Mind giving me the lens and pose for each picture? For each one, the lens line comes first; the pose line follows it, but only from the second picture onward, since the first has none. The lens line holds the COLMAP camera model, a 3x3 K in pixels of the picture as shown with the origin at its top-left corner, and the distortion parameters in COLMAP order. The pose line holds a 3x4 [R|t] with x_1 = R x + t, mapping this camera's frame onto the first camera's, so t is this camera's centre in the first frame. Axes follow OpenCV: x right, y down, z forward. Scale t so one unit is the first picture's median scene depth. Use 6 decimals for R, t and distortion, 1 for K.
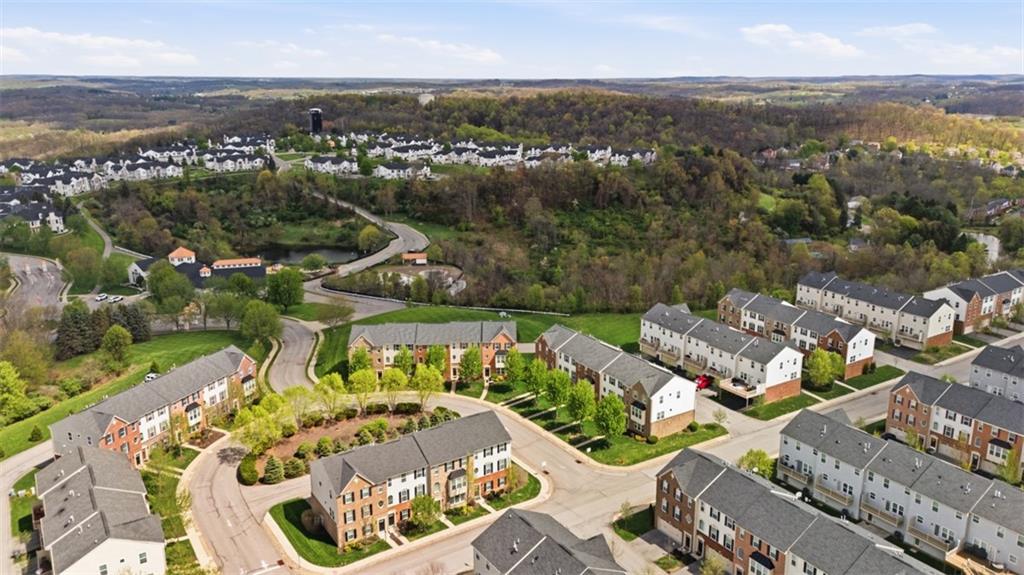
lens RADIAL K [[745.7, 0, 512.0], [0, 745.7, 287.5], [0, 0, 1]] dist [0.065670, -0.062034]
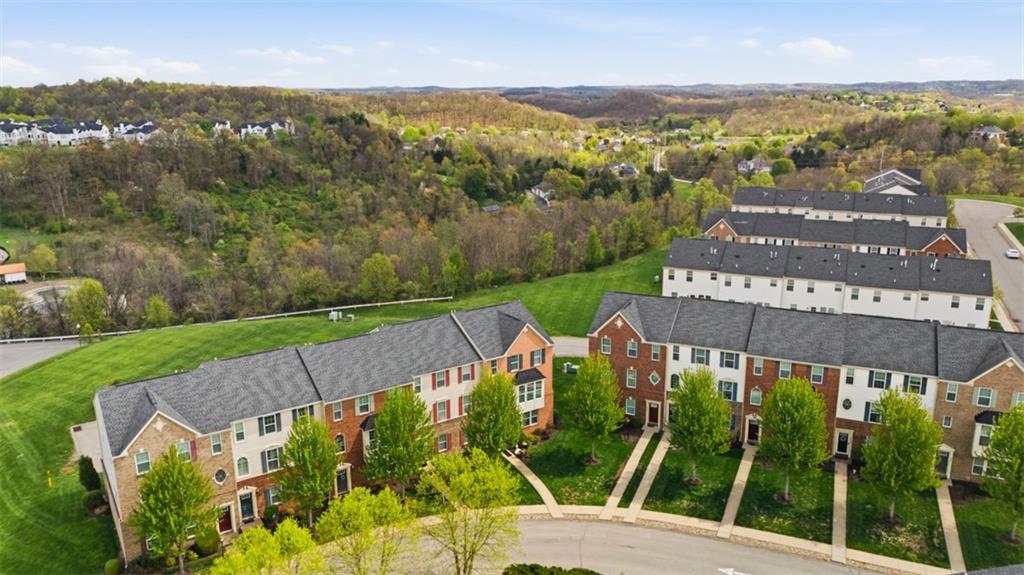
lens RADIAL K [[745.7, 0, 512.0], [0, 745.7, 287.5], [0, 0, 1]] dist [0.065670, -0.062034]
pose [[0.840519, -0.142454, 0.522718, -0.083527], [0.147811, 0.988507, 0.031717, 0.008783], [-0.521228, 0.050605, 0.851916, 0.234366]]
